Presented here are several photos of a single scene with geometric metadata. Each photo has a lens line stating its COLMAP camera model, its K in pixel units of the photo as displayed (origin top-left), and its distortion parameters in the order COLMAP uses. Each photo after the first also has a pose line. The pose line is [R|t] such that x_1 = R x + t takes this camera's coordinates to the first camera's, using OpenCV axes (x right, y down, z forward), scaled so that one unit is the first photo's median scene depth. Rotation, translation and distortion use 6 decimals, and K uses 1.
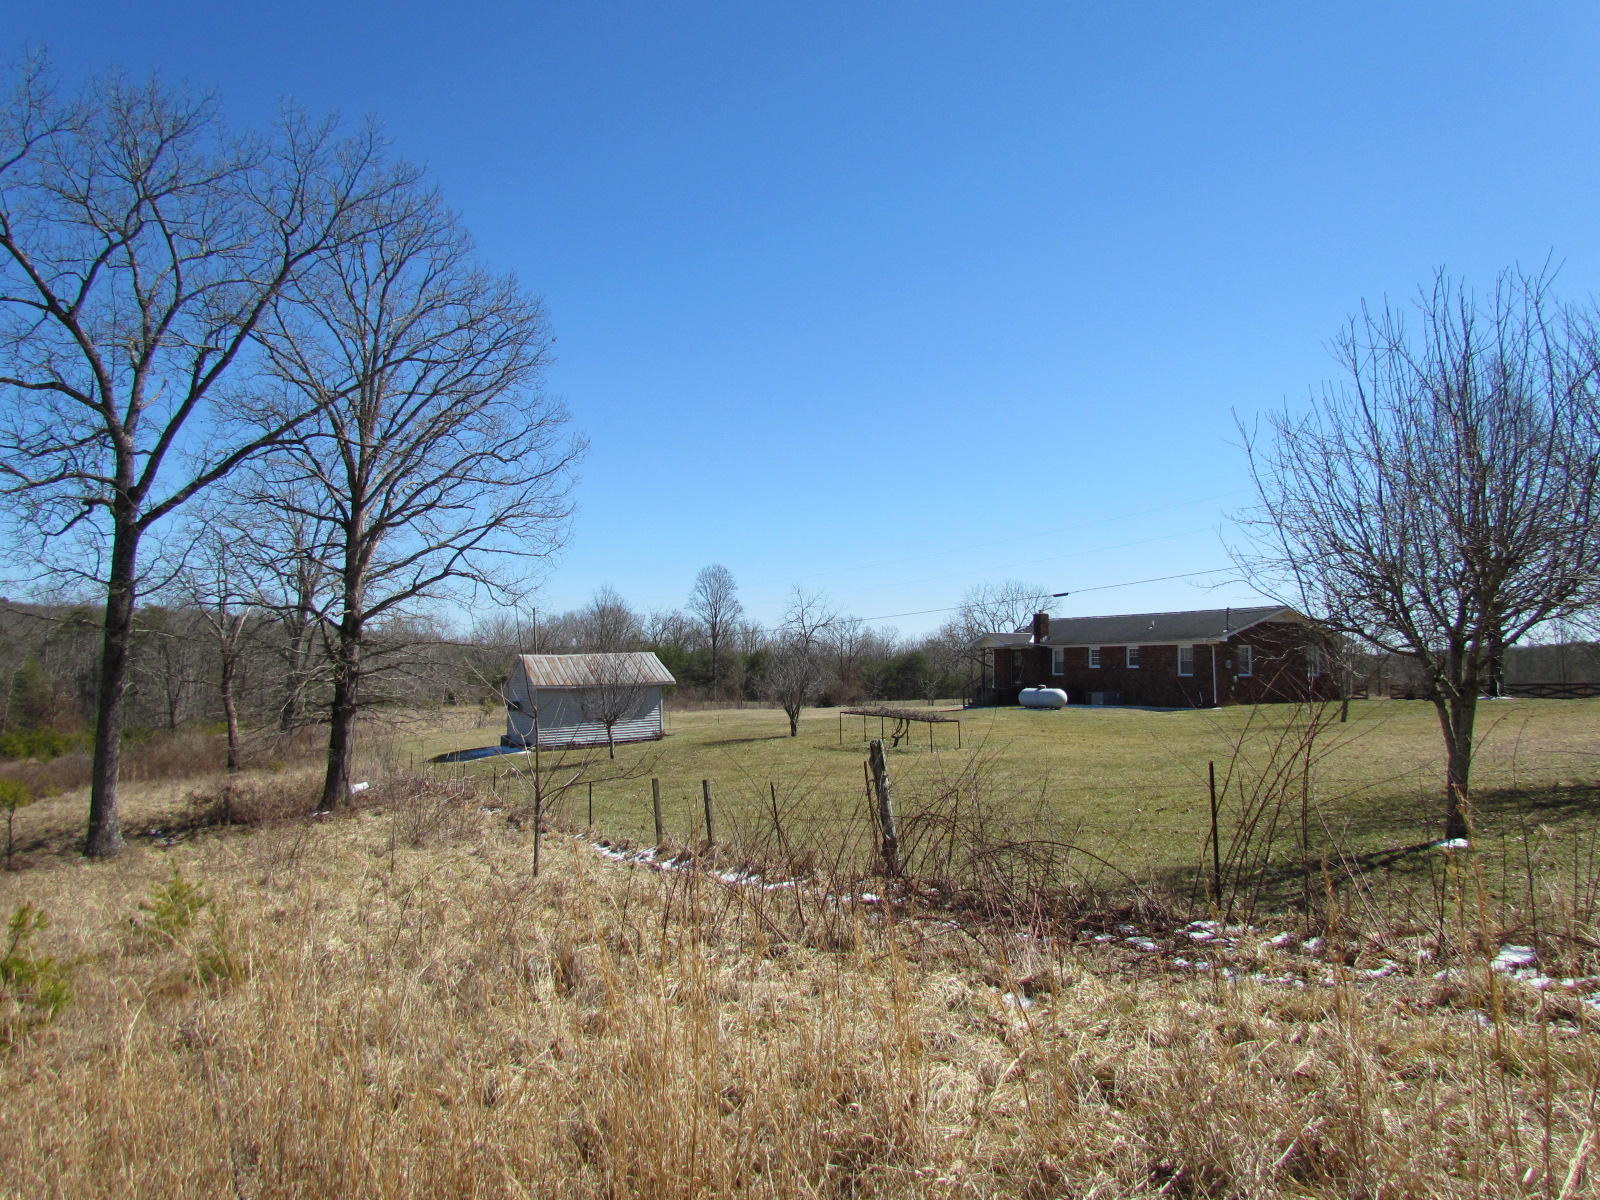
lens RADIAL K [[1188.0, 0, 800.0], [0, 1188.0, 600.0], [0, 0, 1]] dist [0.008473, -0.009901]
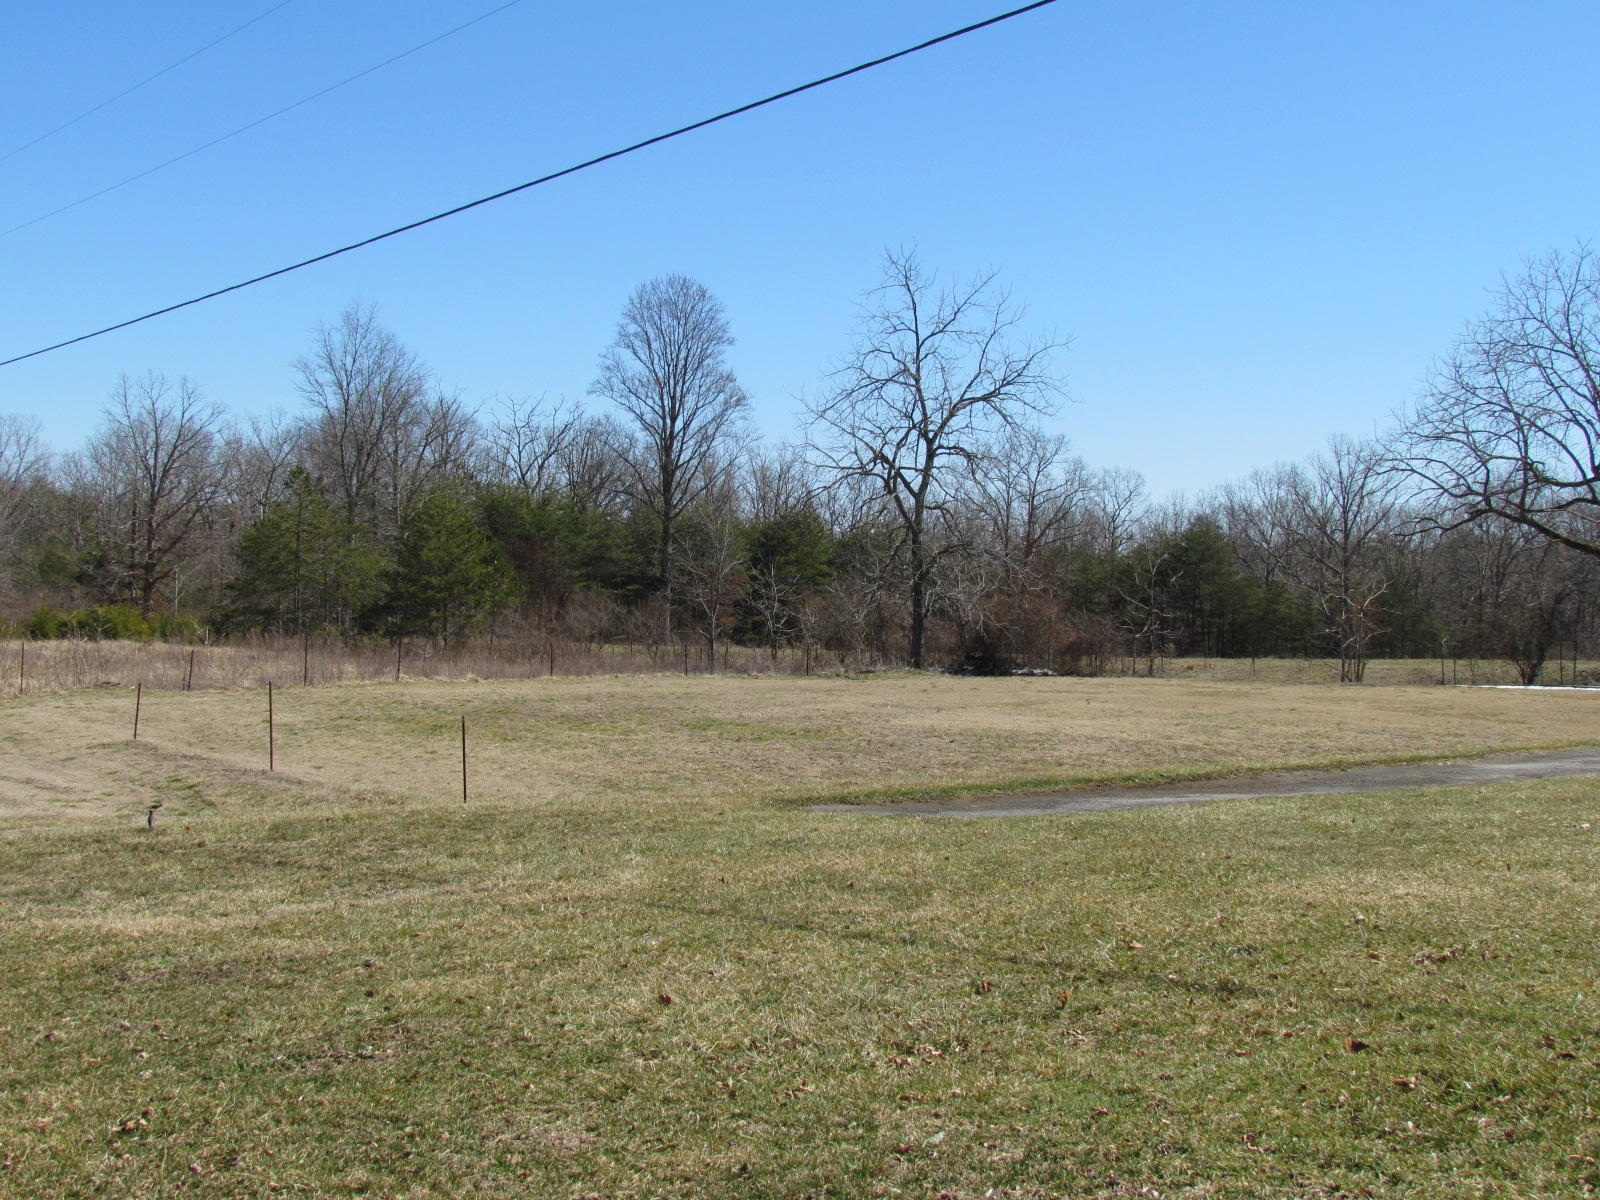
lens RADIAL K [[2366.3, 0, 800.0], [0, 2366.3, 600.0], [0, 0, 1]] dist [-0.019077, -0.016658]
pose [[0.998927, 0.028212, -0.036739, -0.001526], [-0.025789, 0.997563, 0.064823, 0.013684], [0.038478, -0.063806, 0.997220, 0.161865]]
